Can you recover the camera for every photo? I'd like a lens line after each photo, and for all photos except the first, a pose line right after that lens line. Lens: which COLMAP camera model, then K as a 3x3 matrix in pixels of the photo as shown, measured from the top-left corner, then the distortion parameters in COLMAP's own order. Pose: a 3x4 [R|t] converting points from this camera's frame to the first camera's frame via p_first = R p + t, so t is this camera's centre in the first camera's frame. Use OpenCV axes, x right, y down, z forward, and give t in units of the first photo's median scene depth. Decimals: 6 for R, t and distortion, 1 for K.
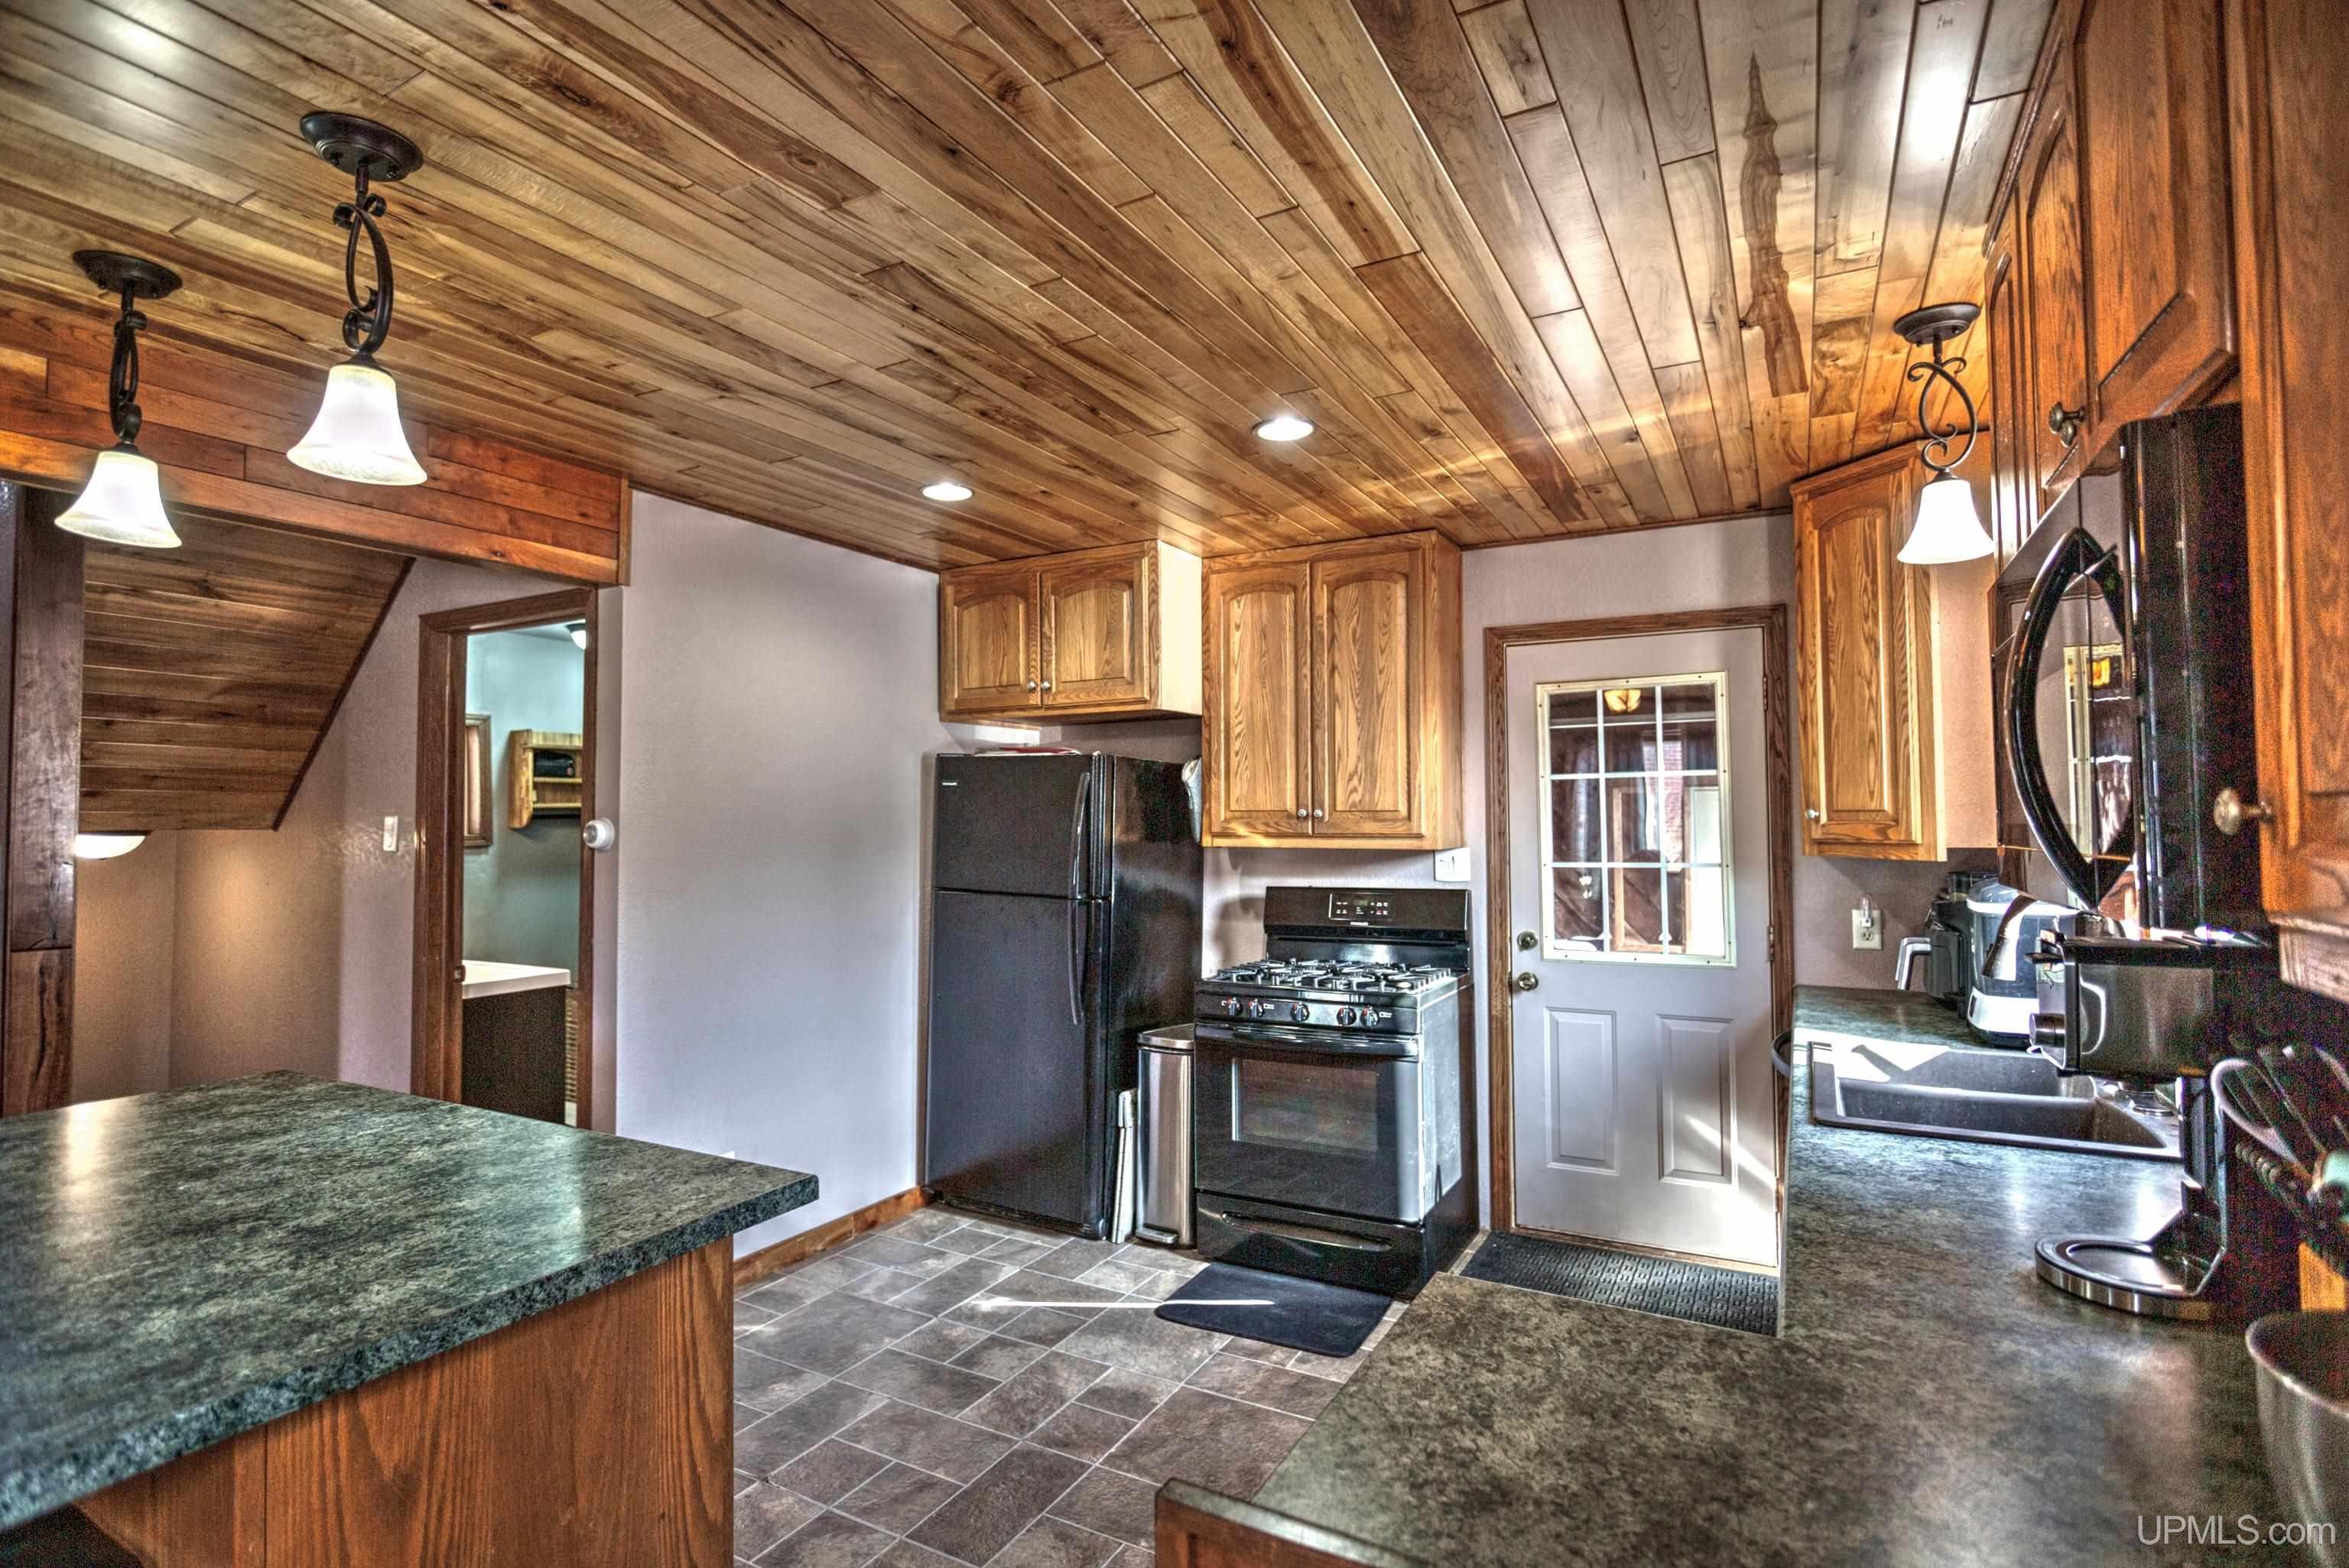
lens RADIAL K [[1084.2, 0, 1174.5], [0, 1084.2, 784.0], [0, 0, 1]] dist [0.000548, 0.000046]
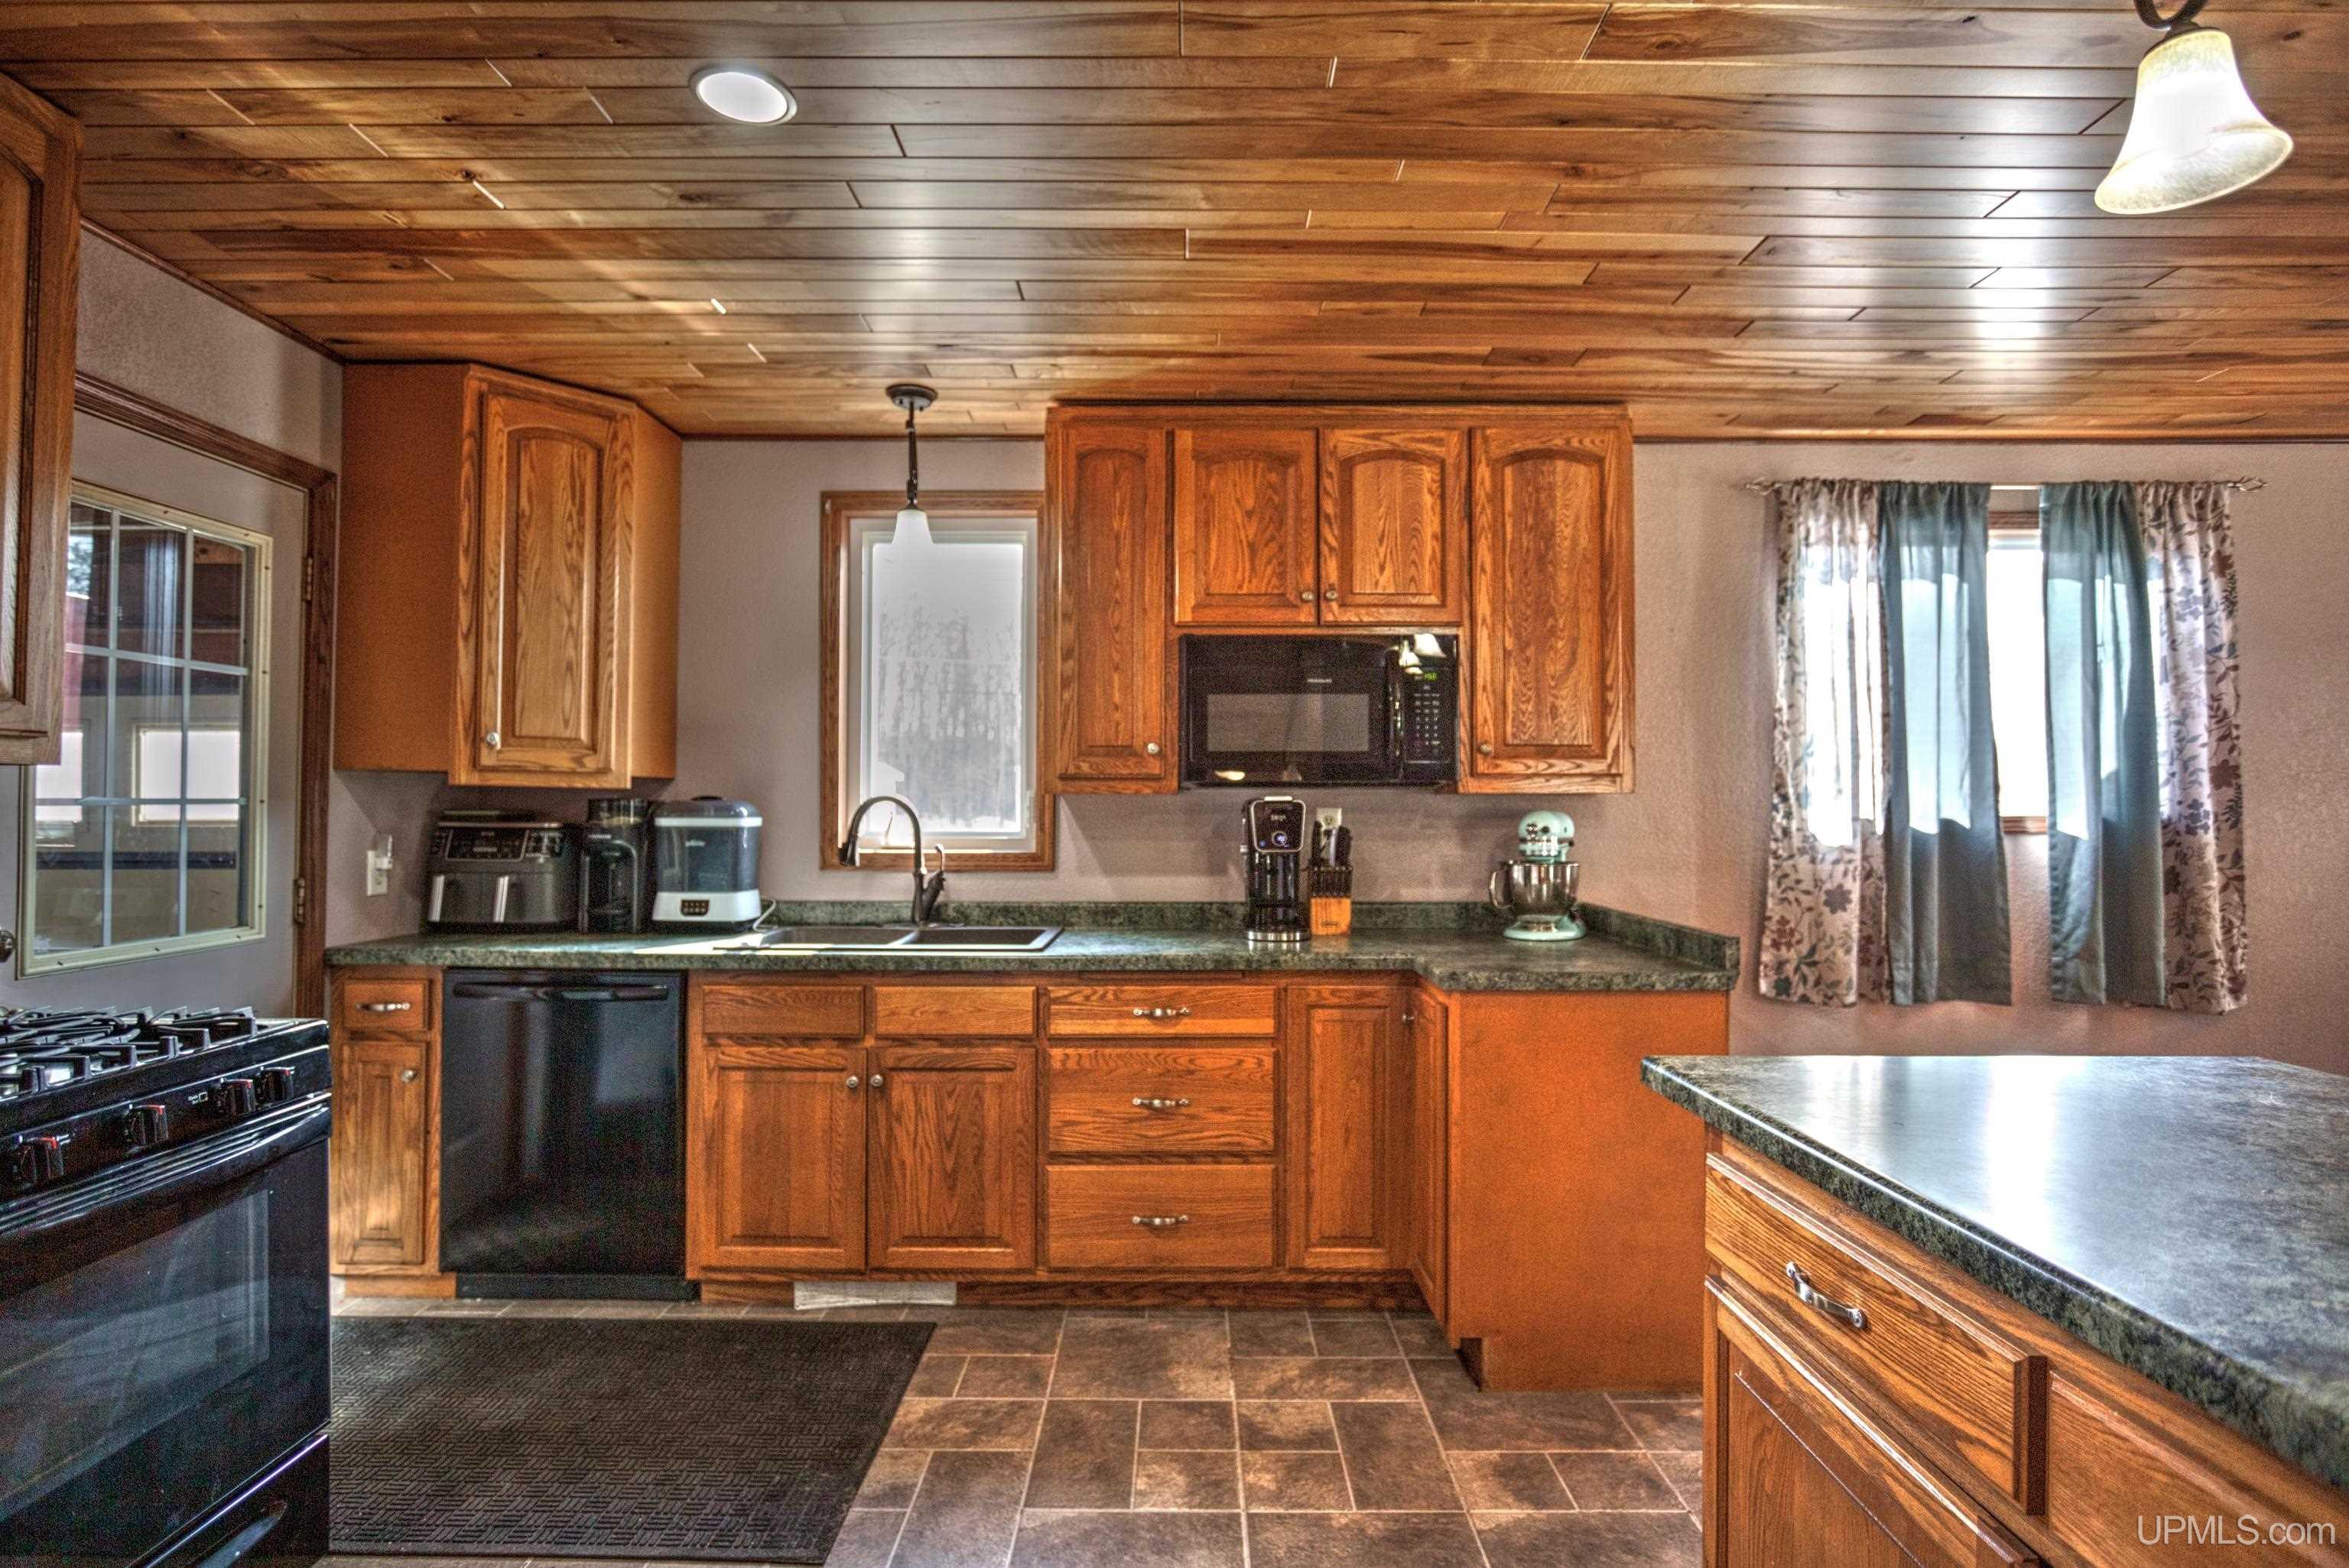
lens RADIAL K [[1191.7, 0, 1174.5], [0, 1191.7, 784.0], [0, 0, 1]] dist [-0.015081, 0.000758]
pose [[-0.477655, 0.013459, 0.878444, -0.588277], [-0.038022, 0.998629, -0.035975, 0.084351], [-0.877724, -0.050584, -0.476488, 1.026903]]
